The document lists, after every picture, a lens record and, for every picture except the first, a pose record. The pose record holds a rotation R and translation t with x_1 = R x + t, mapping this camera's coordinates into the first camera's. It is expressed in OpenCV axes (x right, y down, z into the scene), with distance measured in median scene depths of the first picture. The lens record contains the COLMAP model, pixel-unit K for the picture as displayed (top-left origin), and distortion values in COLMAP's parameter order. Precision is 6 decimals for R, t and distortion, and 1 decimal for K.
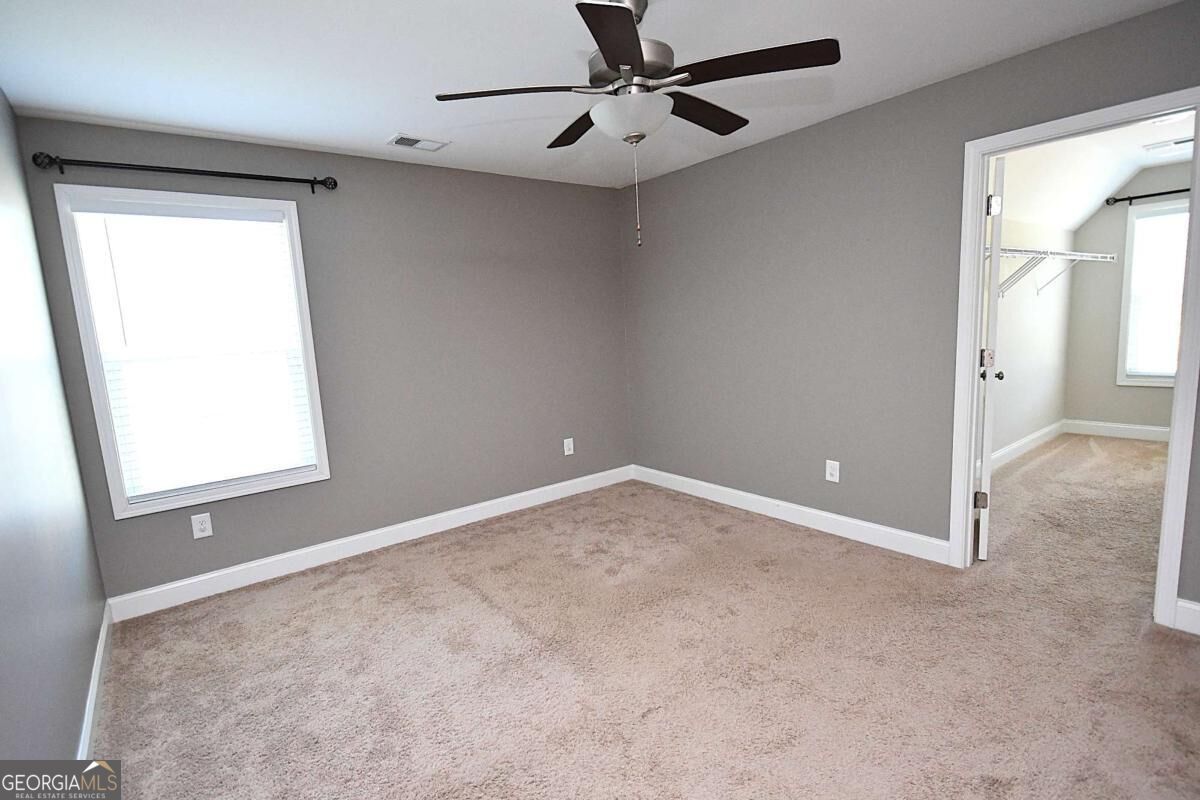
lens RADIAL K [[560.1, 0, 600.0], [0, 560.1, 400.0], [0, 0, 1]] dist [-0.002201, -0.000412]
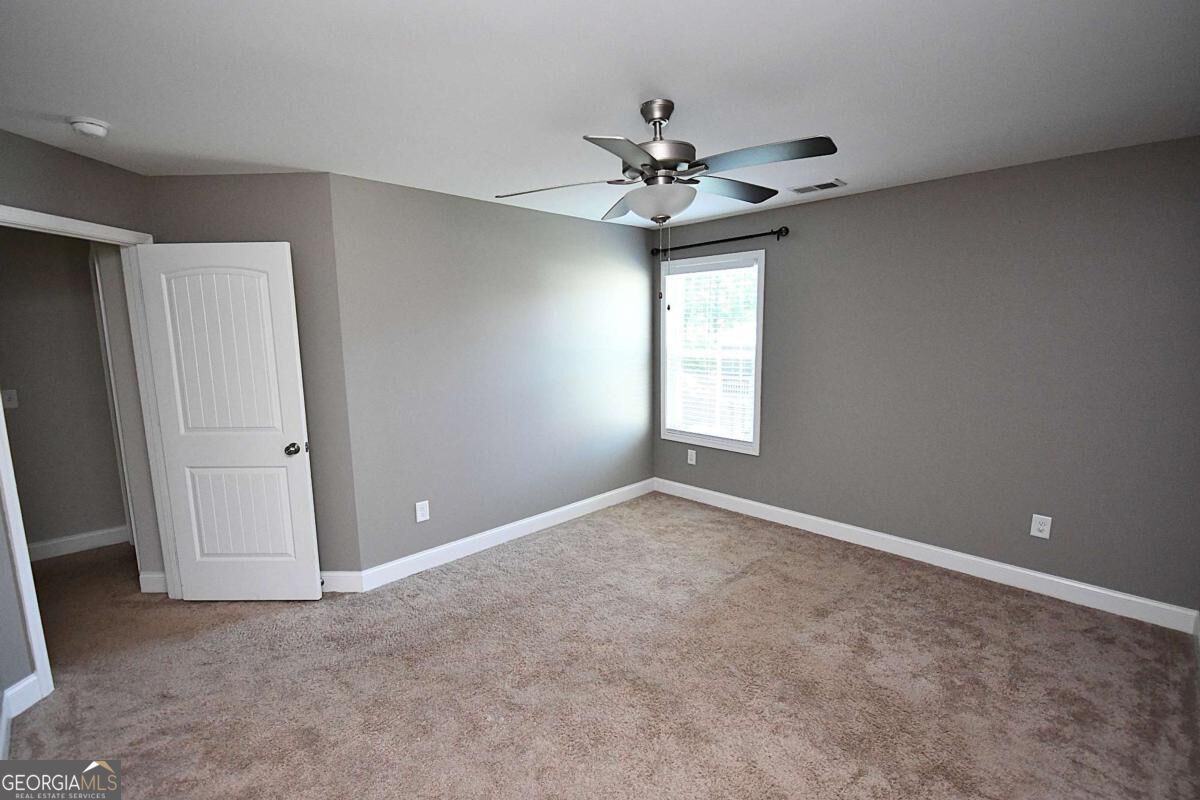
lens RADIAL K [[526.3, 0, 600.0], [0, 526.3, 400.0], [0, 0, 1]] dist [-0.002285, -0.000382]
pose [[0.130850, 0.191689, -0.972694, 0.714114], [-0.130817, 0.975889, 0.174721, -0.172066], [0.982734, 0.104382, 0.152771, 0.456512]]
